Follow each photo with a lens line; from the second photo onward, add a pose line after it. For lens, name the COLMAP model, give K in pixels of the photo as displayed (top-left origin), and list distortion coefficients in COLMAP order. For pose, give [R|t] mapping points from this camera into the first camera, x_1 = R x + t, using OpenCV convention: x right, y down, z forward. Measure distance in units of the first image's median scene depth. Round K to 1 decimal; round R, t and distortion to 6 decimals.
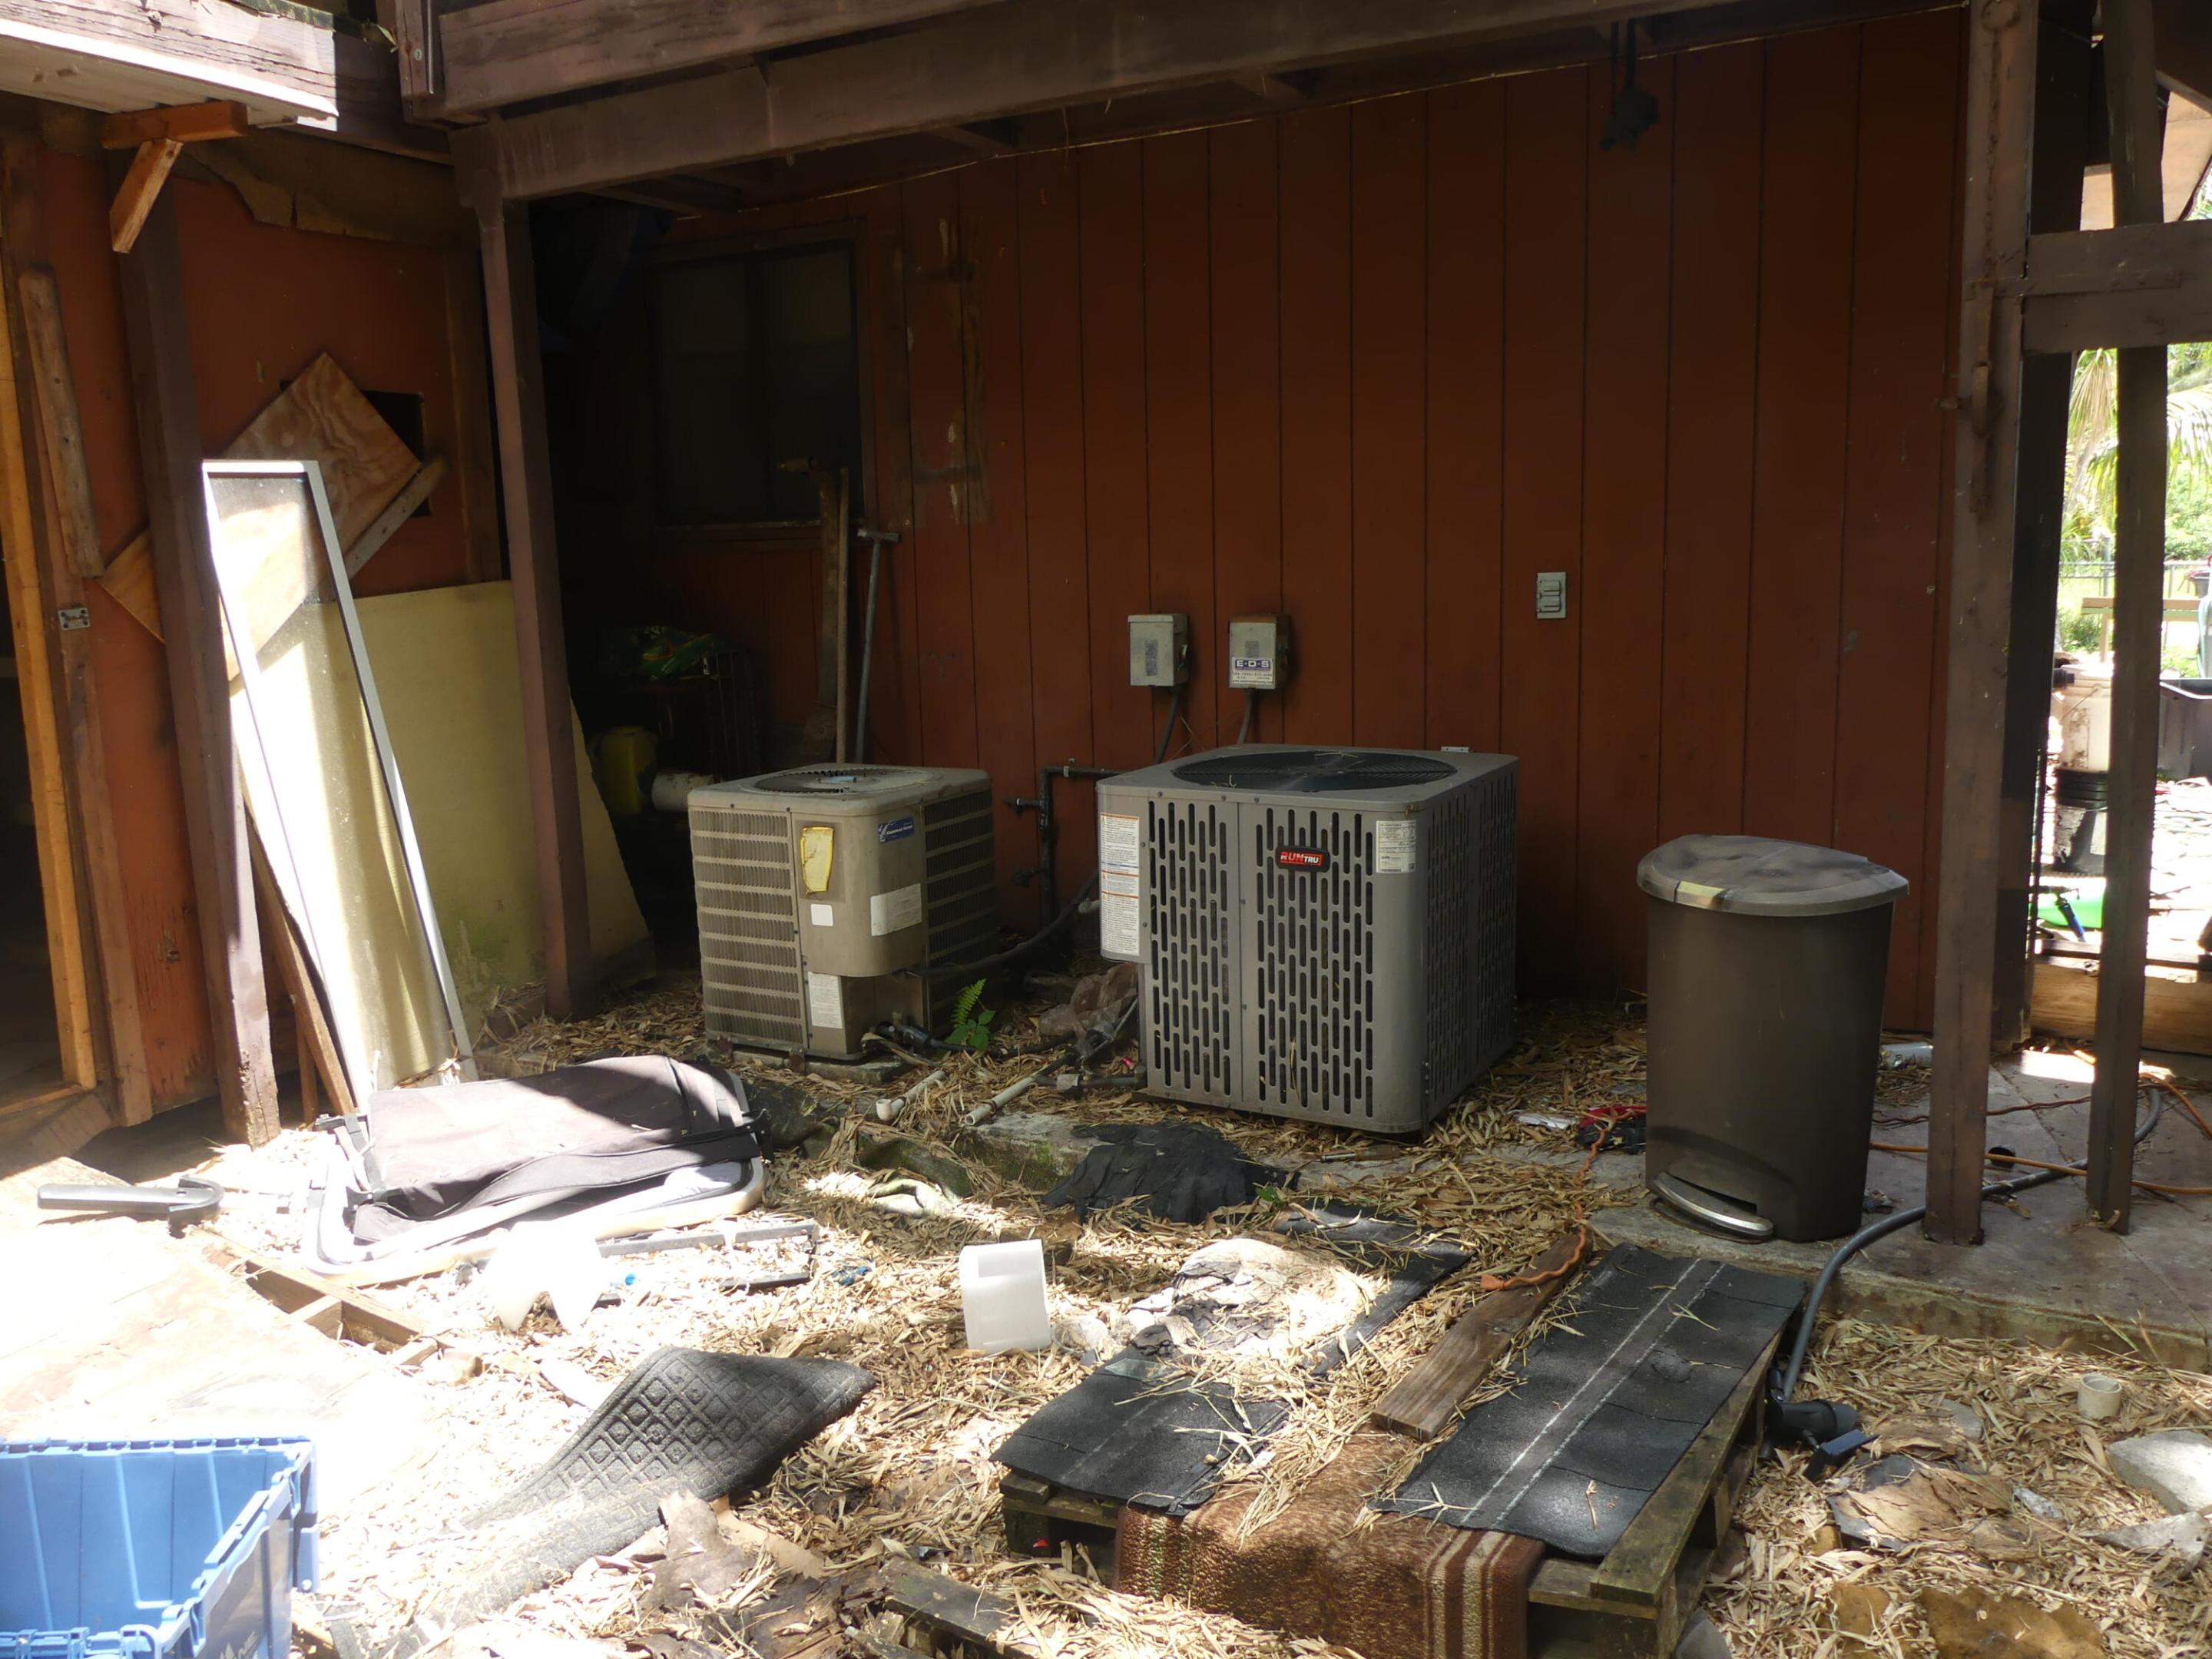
lens RADIAL K [[1665.9, 0, 1106.1], [0, 1665.9, 818.6], [0, 0, 1]] dist [-0.037254, 0.037498]
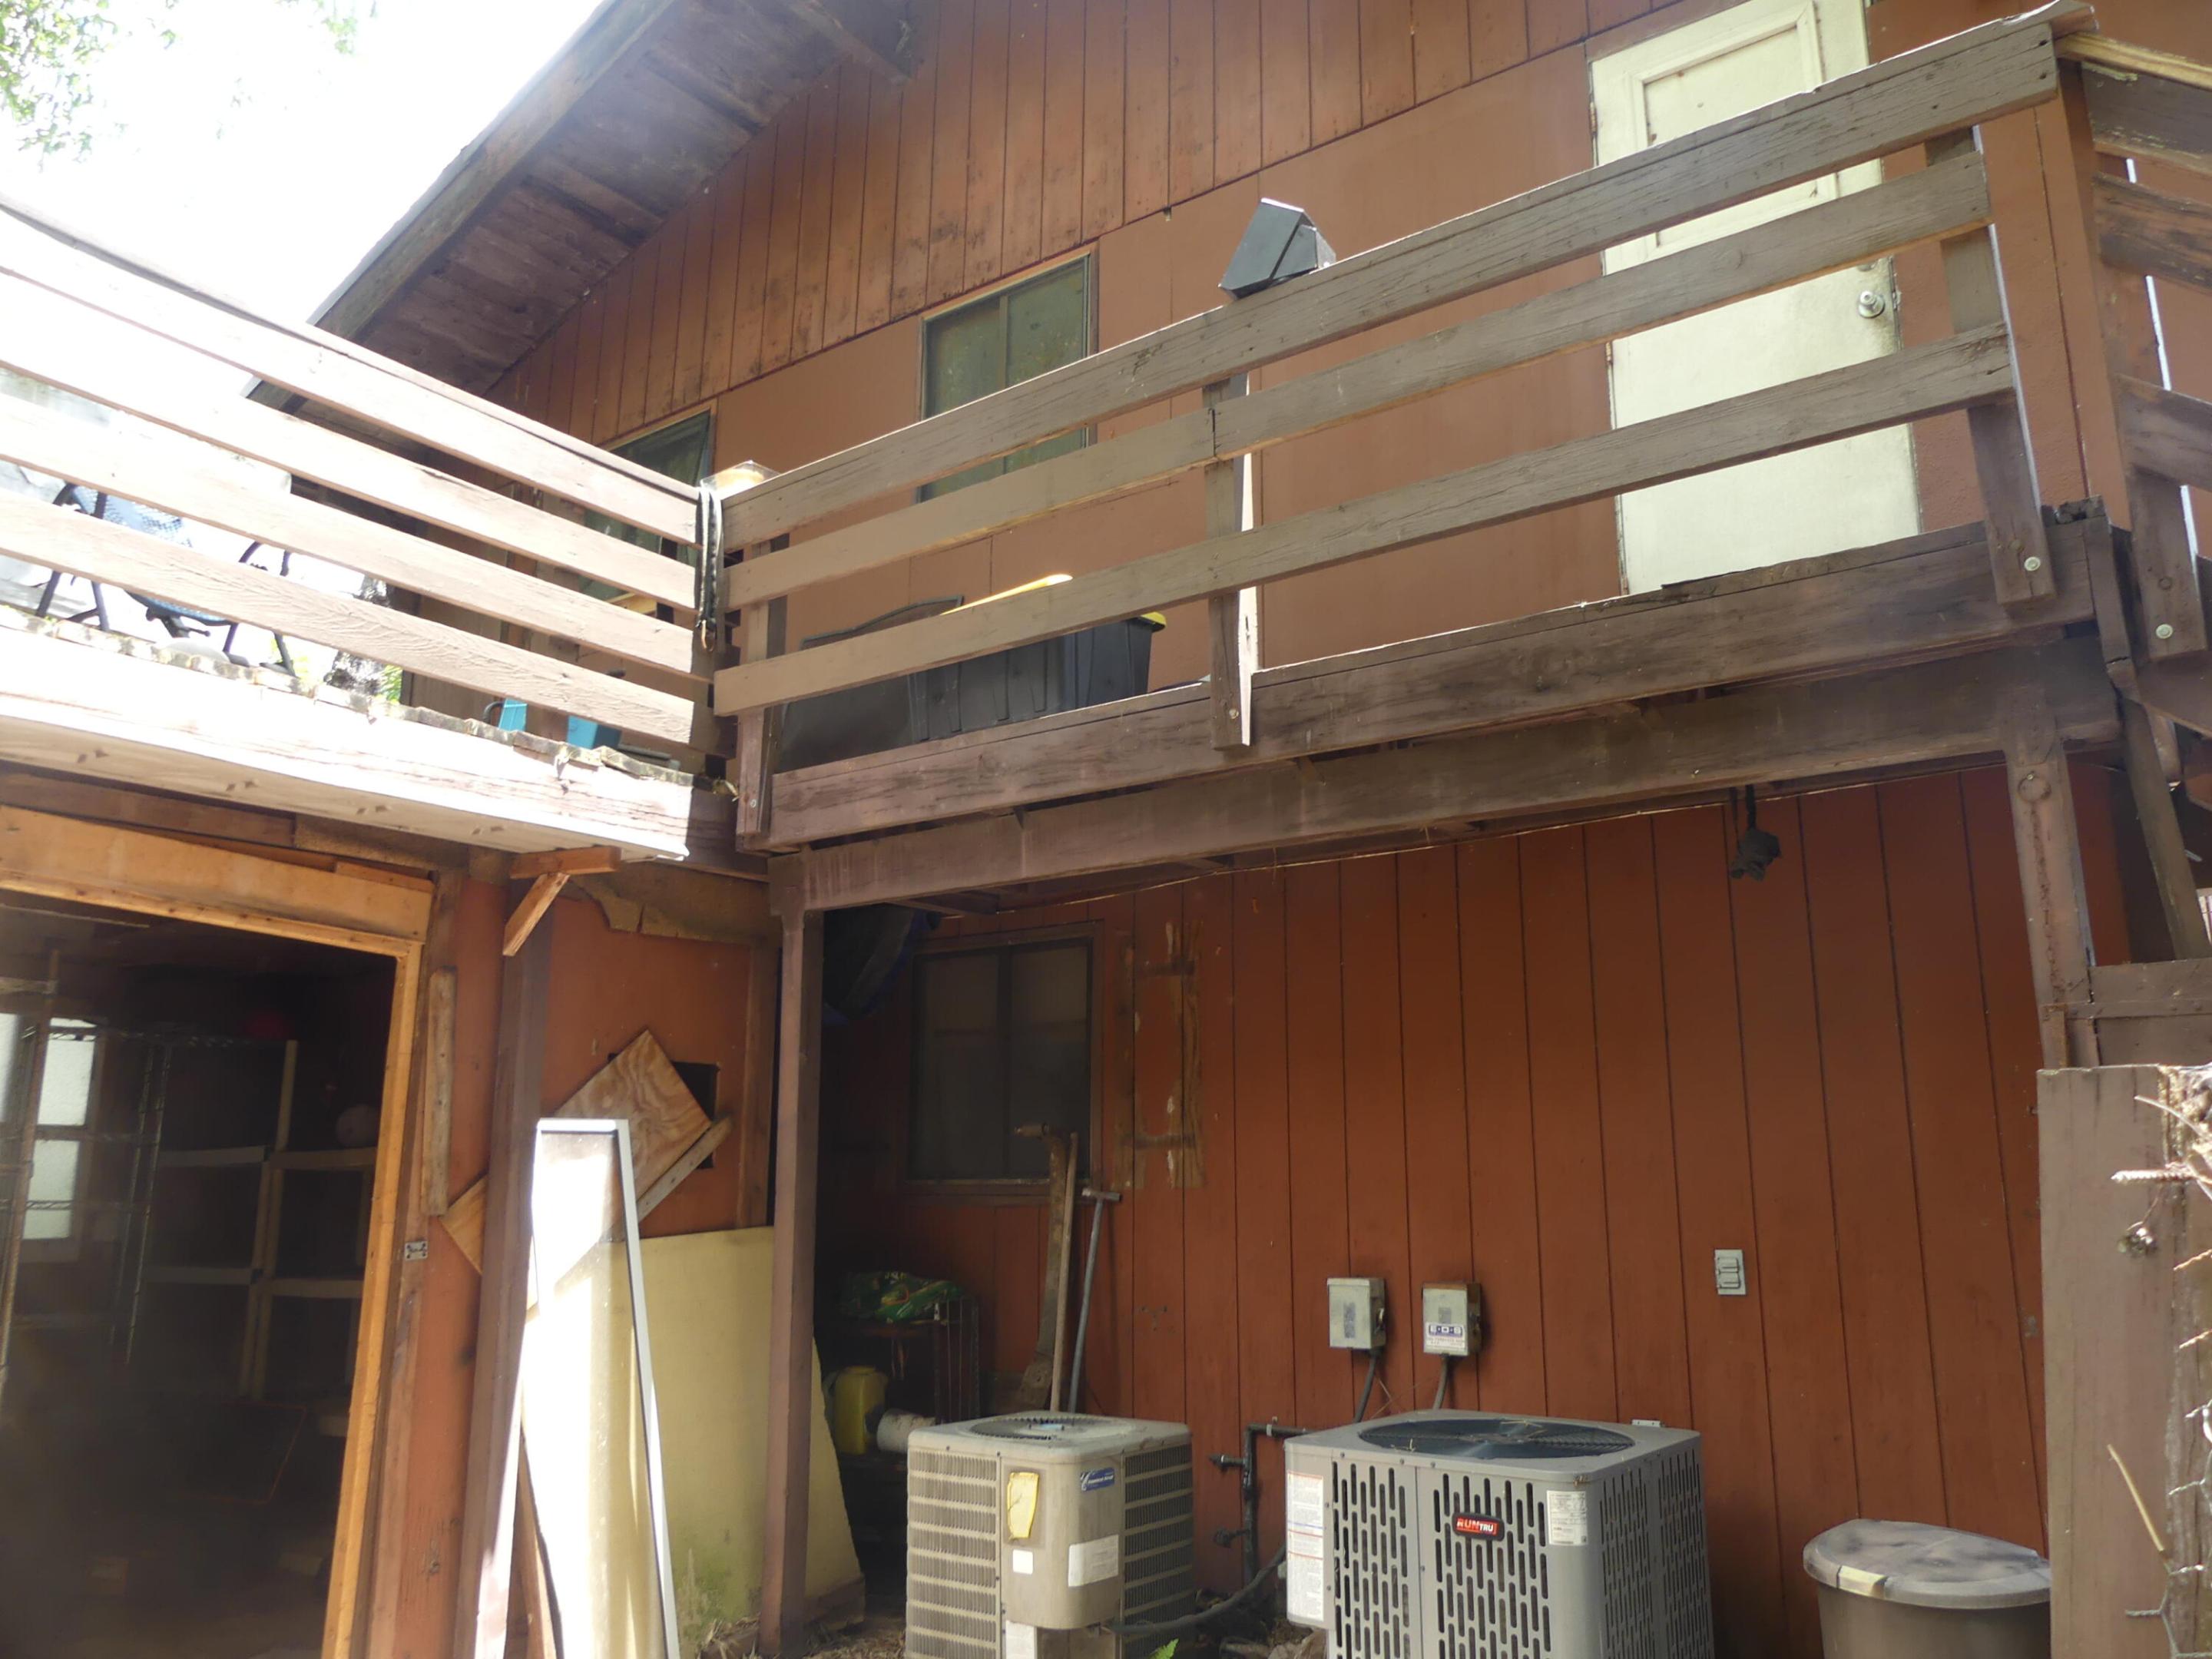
lens RADIAL K [[1665.9, 0, 1126.4], [0, 1665.9, 840.2], [0, 0, 1]] dist [-0.037254, 0.037498]
pose [[0.990781, -0.001569, -0.135464, 0.037310], [-0.047593, 0.932164, -0.358893, 0.005488], [0.126838, 0.362032, 0.923496, -0.124876]]
